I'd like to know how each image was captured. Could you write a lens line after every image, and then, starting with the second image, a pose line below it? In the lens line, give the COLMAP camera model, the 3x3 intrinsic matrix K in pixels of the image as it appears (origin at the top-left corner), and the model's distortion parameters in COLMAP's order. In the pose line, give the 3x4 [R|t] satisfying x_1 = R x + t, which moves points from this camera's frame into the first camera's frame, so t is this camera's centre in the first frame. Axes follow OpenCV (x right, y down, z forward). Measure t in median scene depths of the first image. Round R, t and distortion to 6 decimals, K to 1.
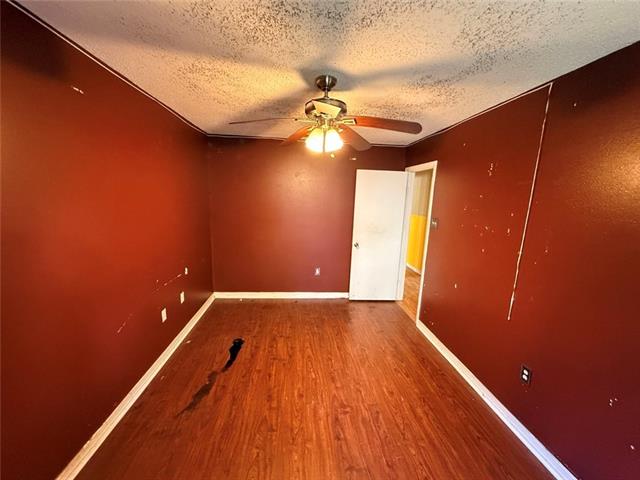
lens RADIAL K [[255.6, 0, 321.1], [0, 255.6, 240.7], [0, 0, 1]] dist [-0.001920, -0.000474]
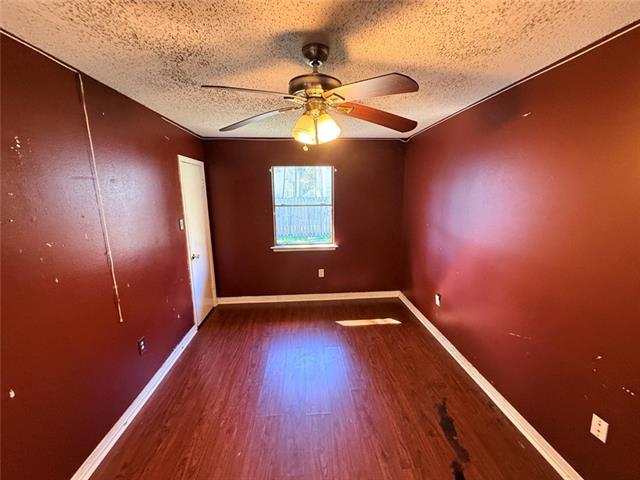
lens RADIAL K [[255.6, 0, 319.3], [0, 255.6, 240.6], [0, 0, 1]] dist [-0.001920, -0.000474]
pose [[-0.999154, -0.032117, 0.025695, -0.023394], [-0.021041, 0.935898, 0.351643, -0.312484], [-0.035342, 0.350805, -0.935781, 1.666424]]
